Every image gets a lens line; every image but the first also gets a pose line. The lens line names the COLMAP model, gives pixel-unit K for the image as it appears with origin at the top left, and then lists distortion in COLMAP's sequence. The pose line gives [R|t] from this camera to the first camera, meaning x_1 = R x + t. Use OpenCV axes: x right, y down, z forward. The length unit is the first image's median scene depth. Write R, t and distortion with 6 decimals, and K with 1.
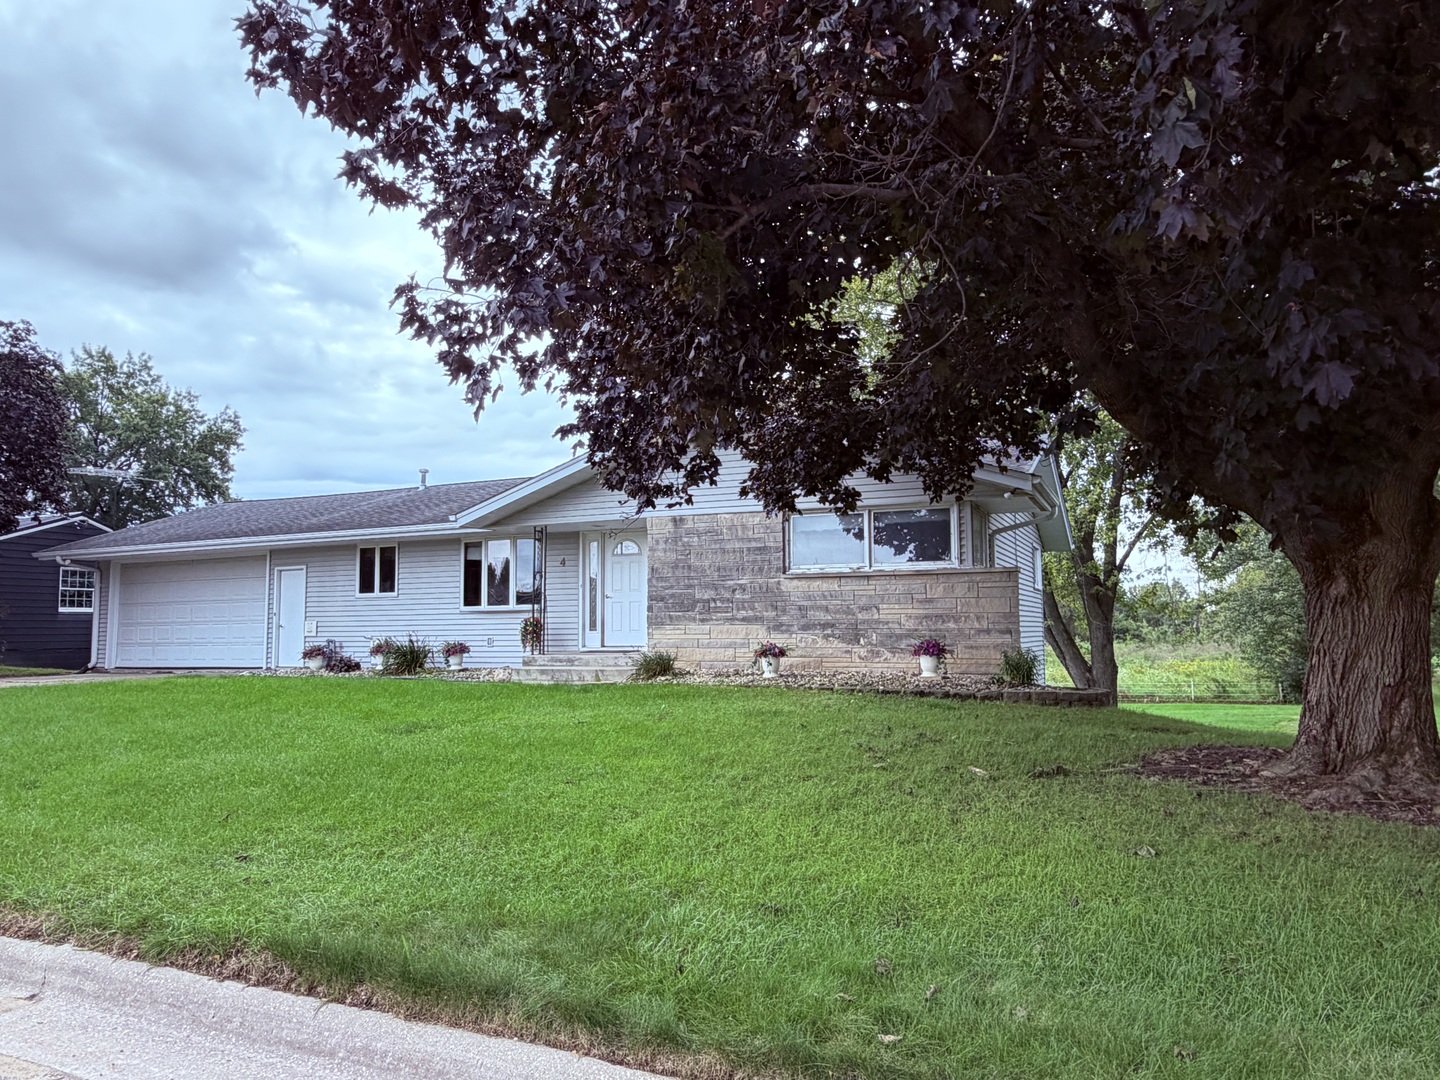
lens RADIAL K [[998.1, 0, 719.0], [0, 998.1, 539.9], [0, 0, 1]] dist [-0.003785, -0.000314]
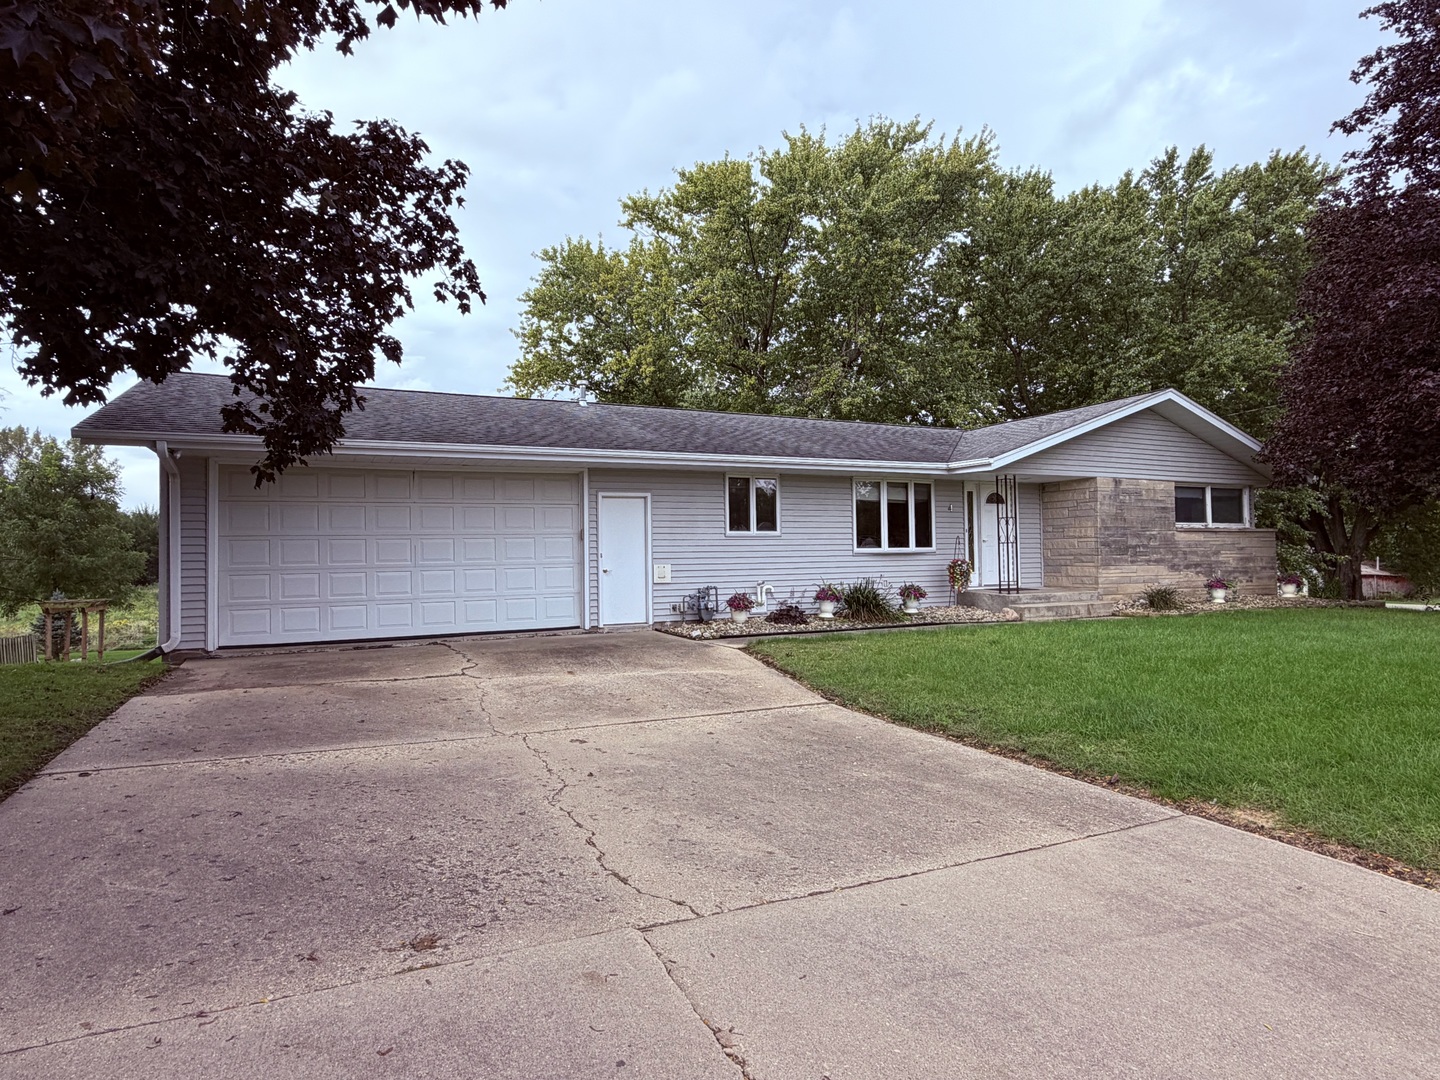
lens RADIAL K [[797.7, 0, 717.2], [0, 797.7, 540.6], [0, 0, 1]] dist [-0.001095, 0.000020]
pose [[0.652999, 0.017586, 0.757155, -0.939821], [-0.058595, 0.997907, 0.027357, 0.047094], [-0.755089, -0.062229, 0.652662, 0.611439]]
